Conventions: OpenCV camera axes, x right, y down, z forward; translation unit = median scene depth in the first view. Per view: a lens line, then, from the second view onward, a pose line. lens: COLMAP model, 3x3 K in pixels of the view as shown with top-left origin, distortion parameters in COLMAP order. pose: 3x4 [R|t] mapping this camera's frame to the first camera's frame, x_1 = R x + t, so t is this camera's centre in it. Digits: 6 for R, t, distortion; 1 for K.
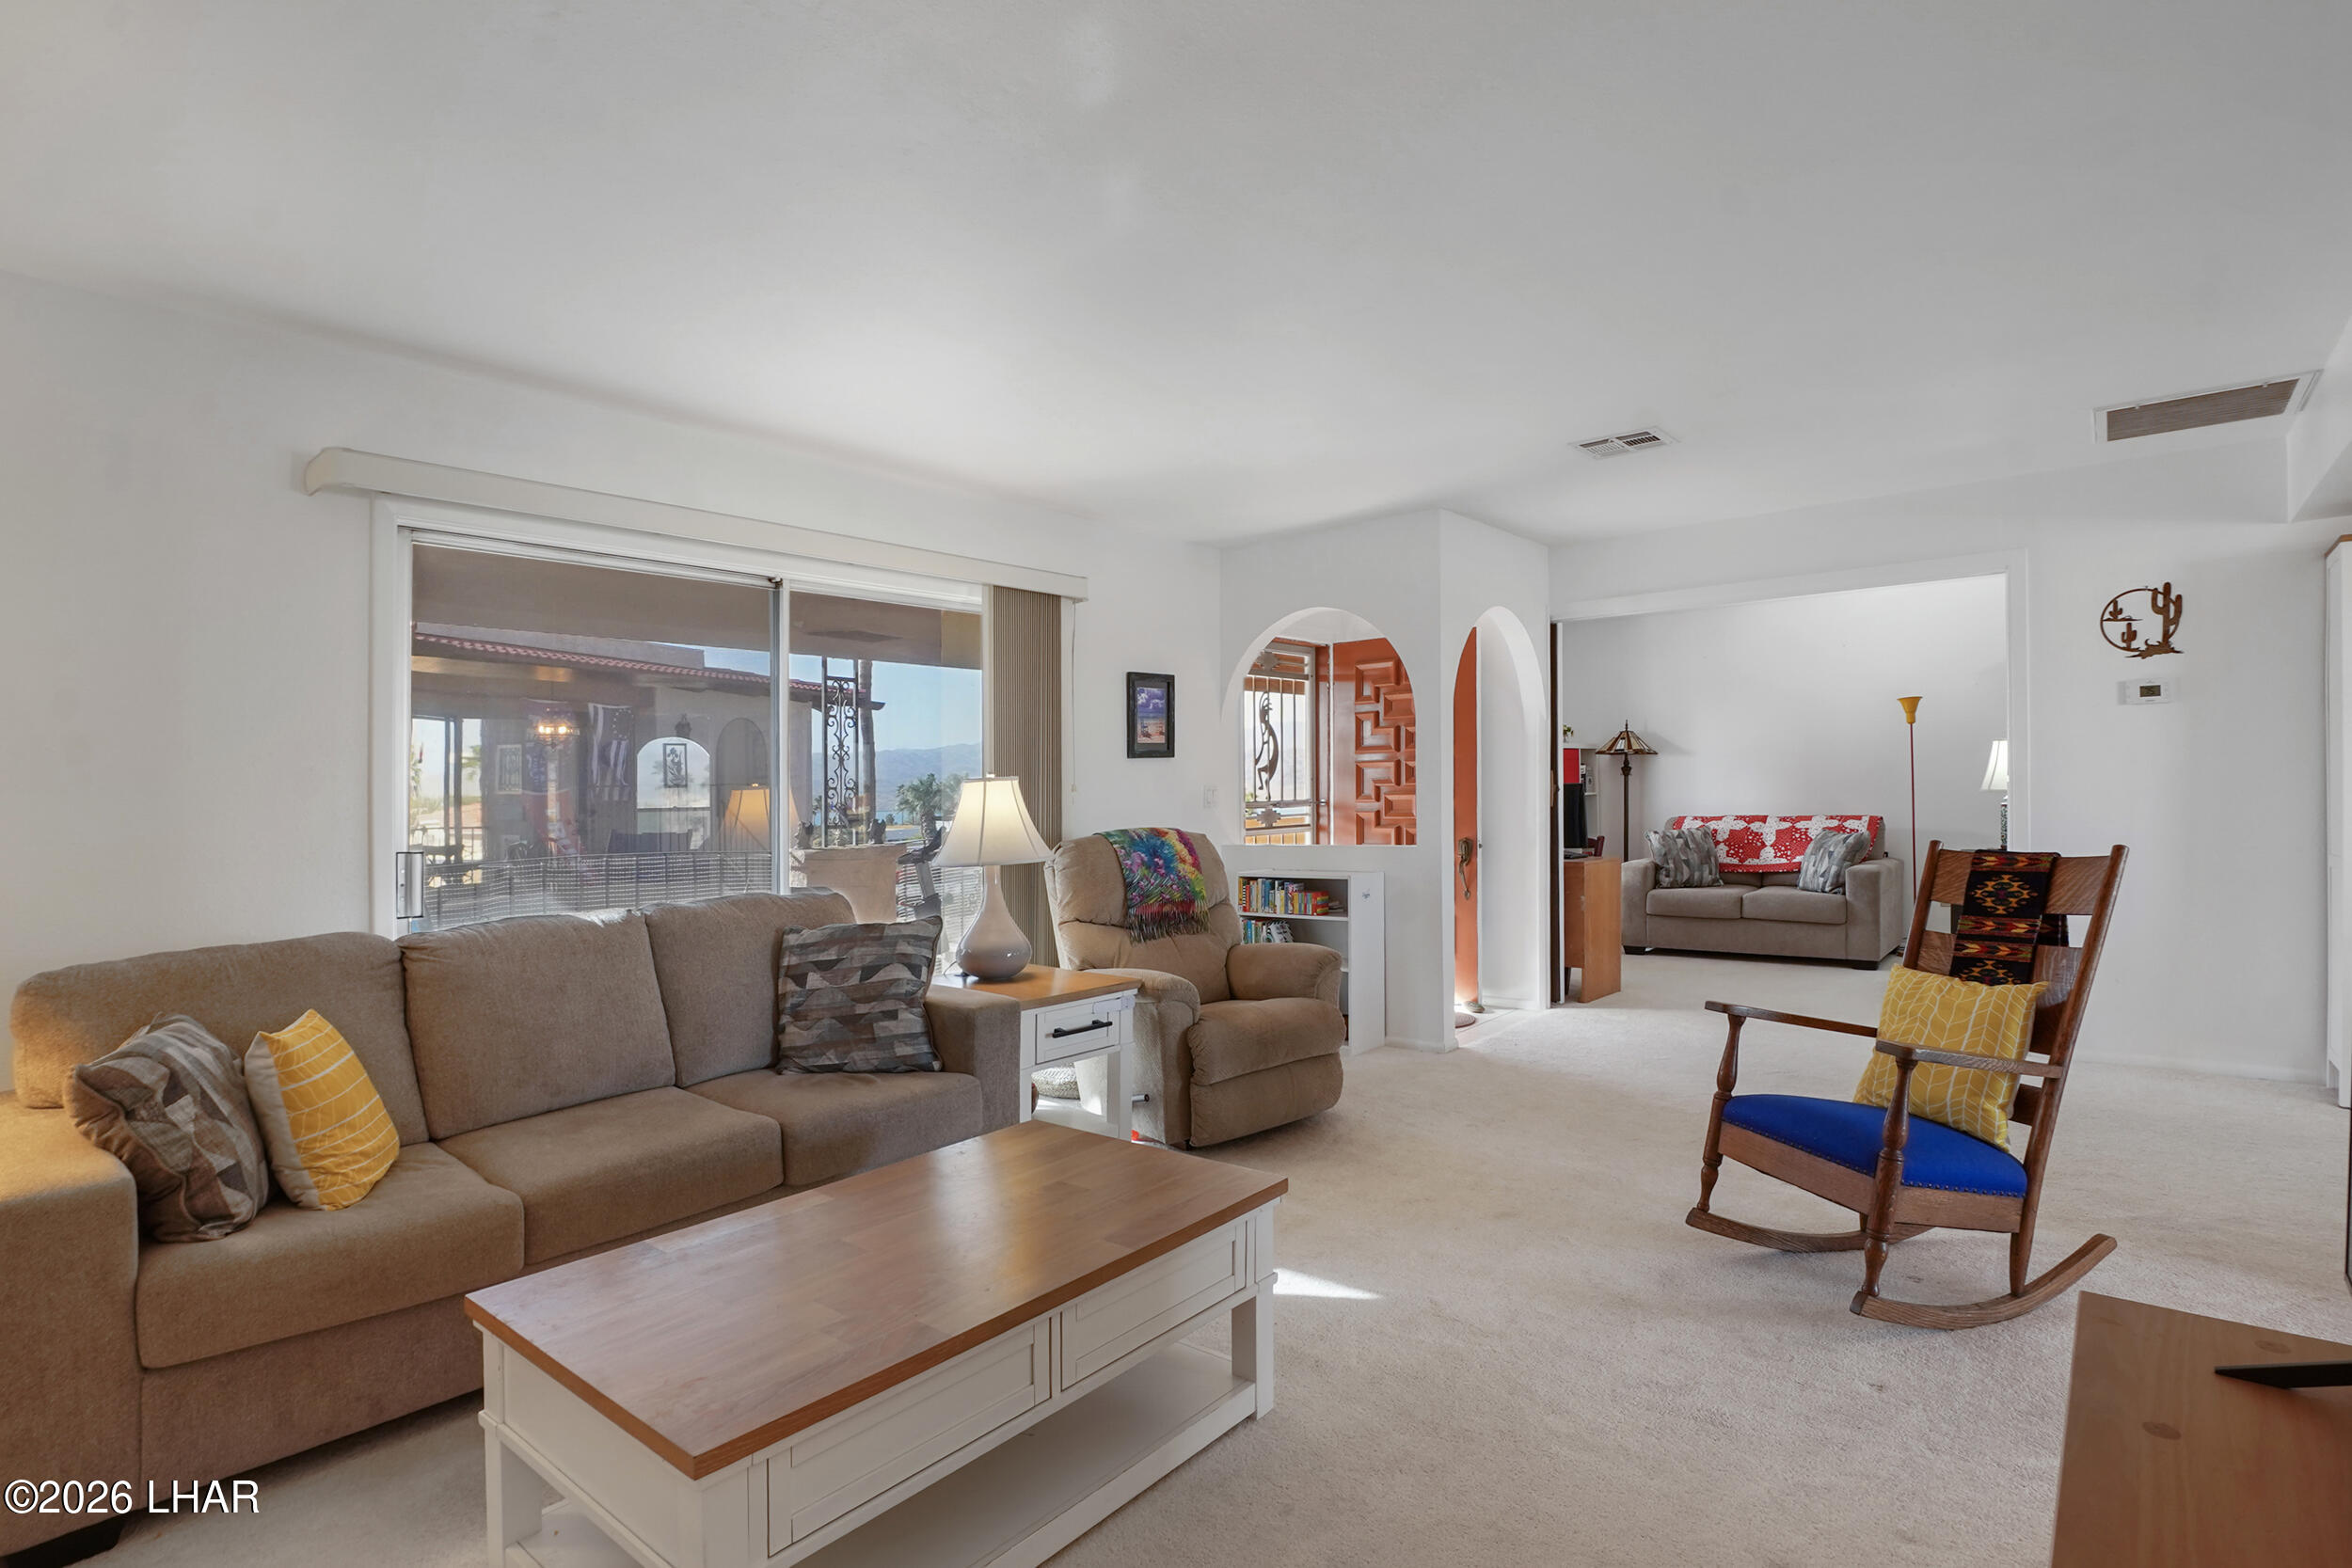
lens RADIAL K [[1157.5, 0, 1168.9], [0, 1157.5, 795.1], [0, 0, 1]] dist [-0.024321, -0.000637]
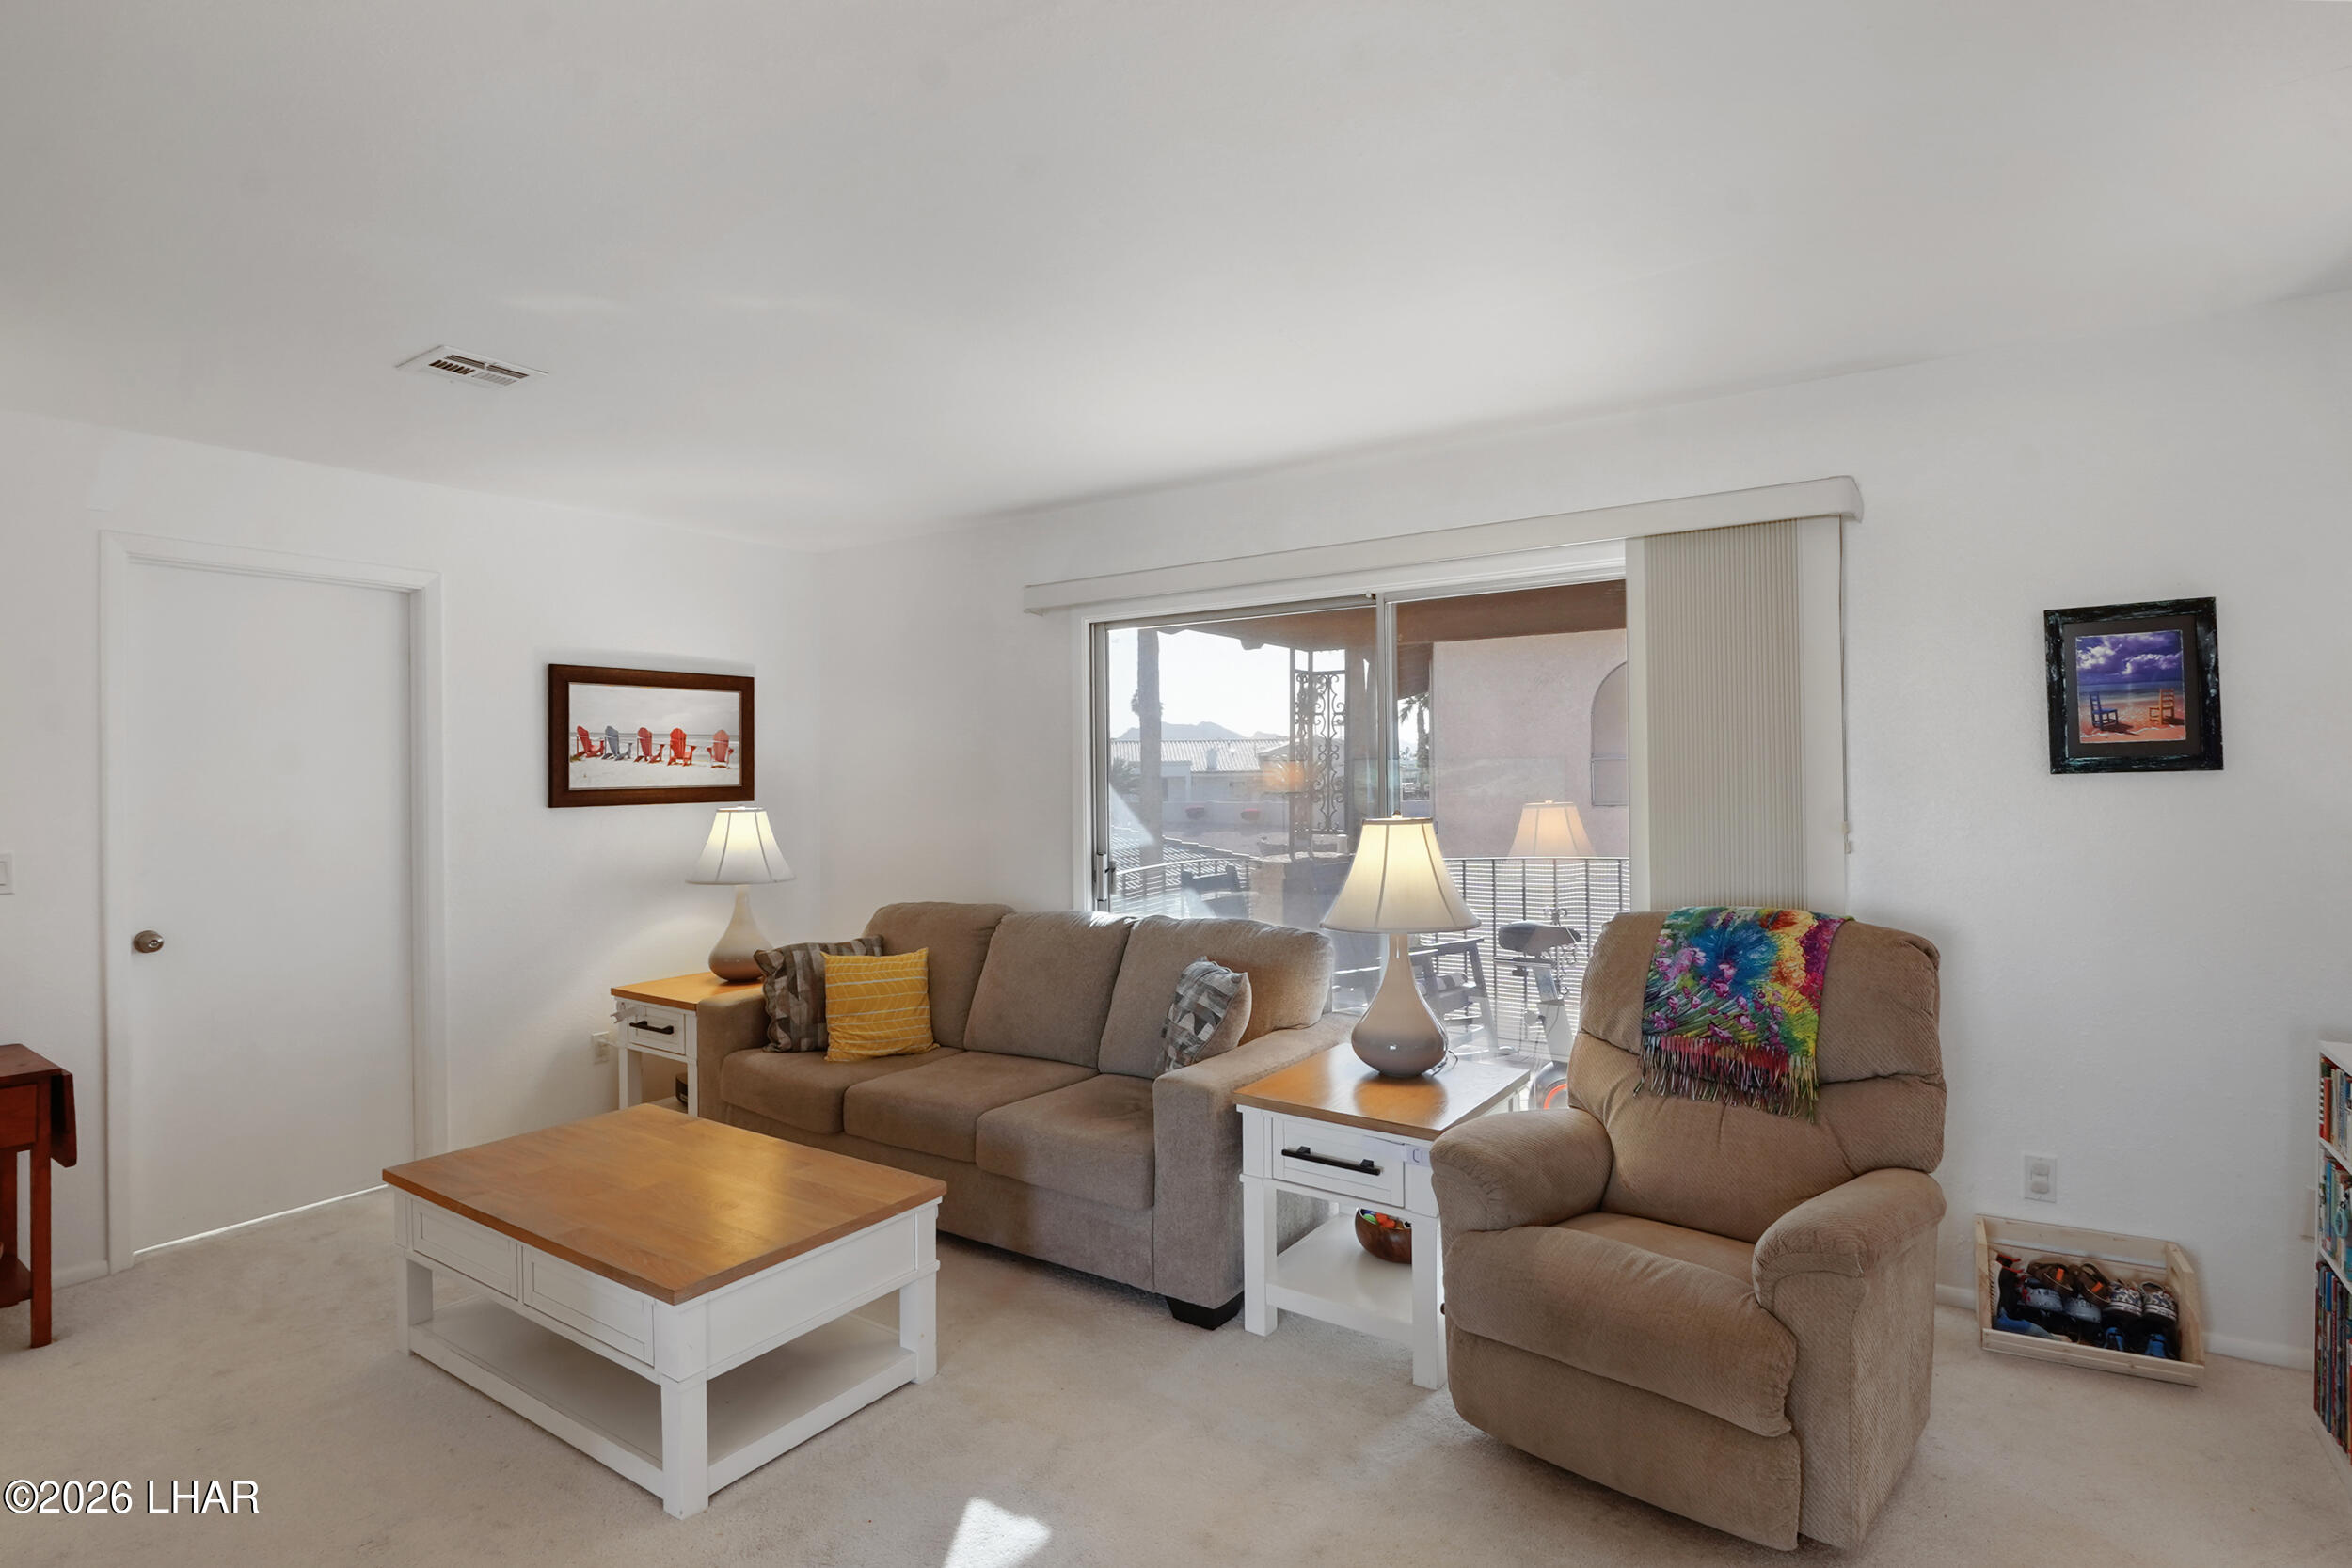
lens RADIAL K [[1157.5, 0, 1163.2], [0, 1157.5, 774.7], [0, 0, 1]] dist [-0.024321, -0.000637]
pose [[0.100766, 0.021491, -0.994678, 0.327039], [0.008255, 0.999714, 0.022436, -0.034381], [0.994876, -0.010472, 0.100560, 0.403495]]
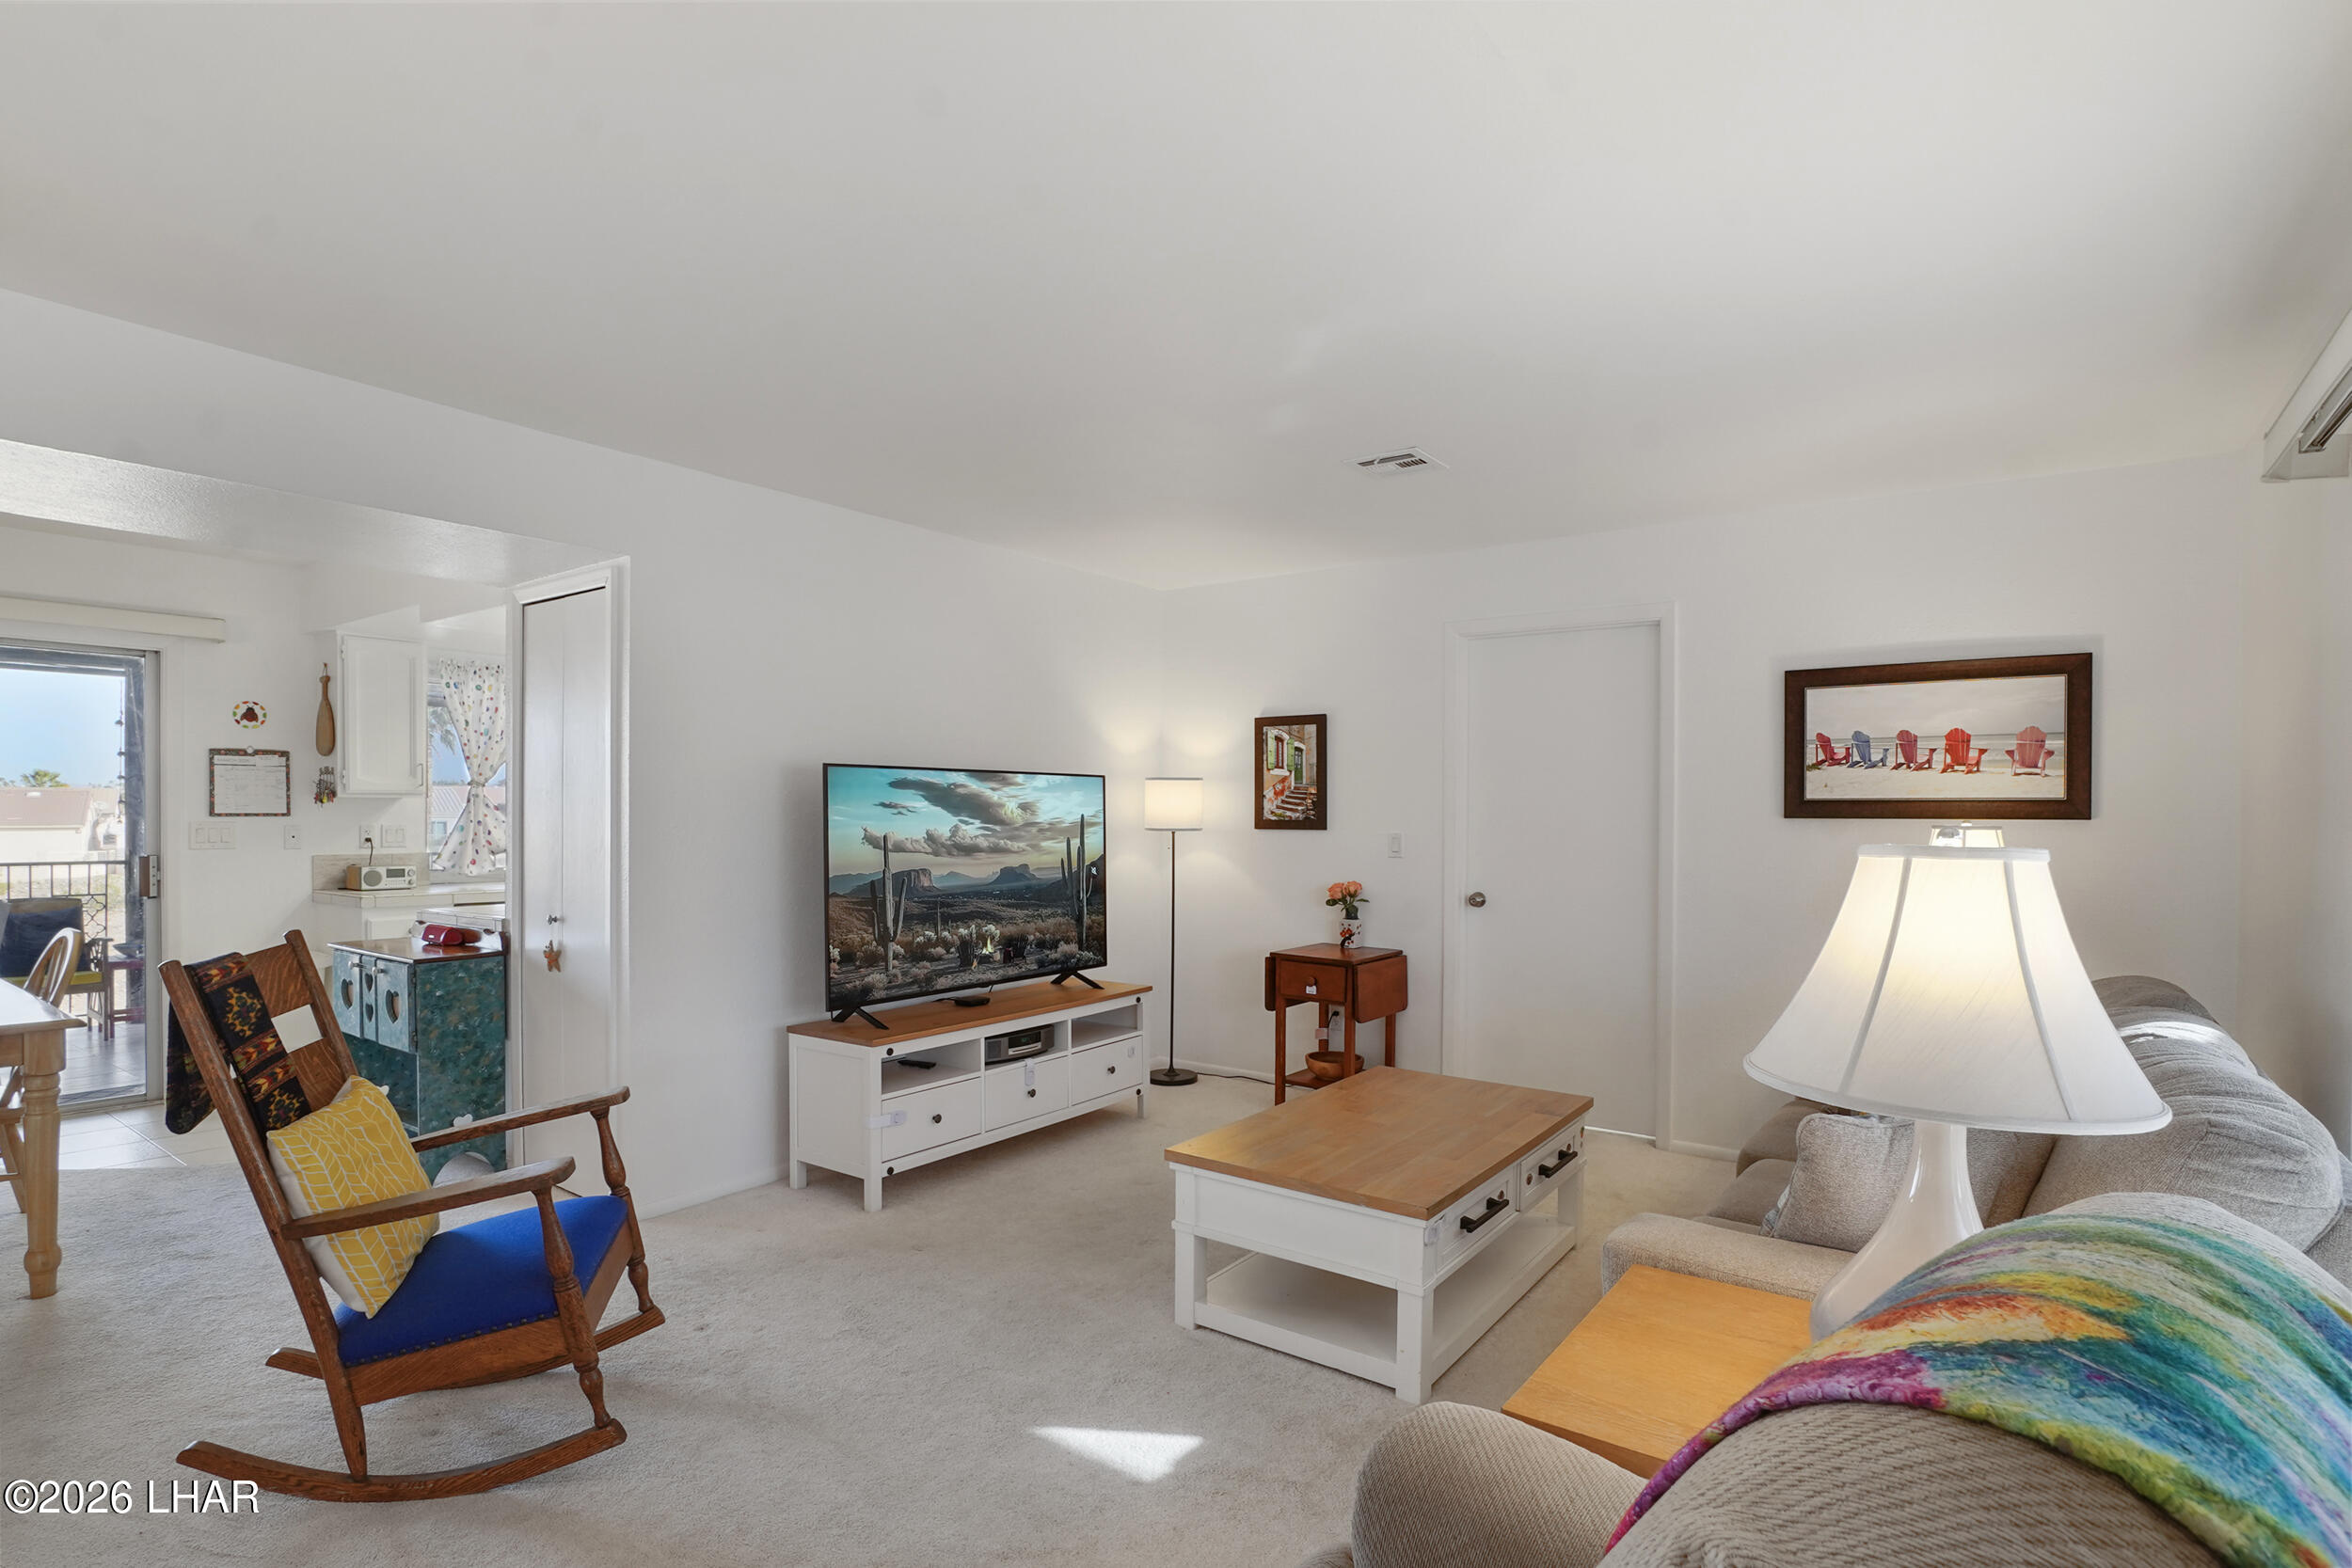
lens RADIAL K [[1157.5, 0, 1167.1], [0, 1157.5, 819.8], [0, 0, 1]] dist [-0.024321, -0.000637]
pose [[-0.997986, 0.015800, -0.061440, 0.056352], [0.015141, 0.999823, 0.011162, -0.017299], [0.061605, 0.010210, -0.998048, 0.702941]]
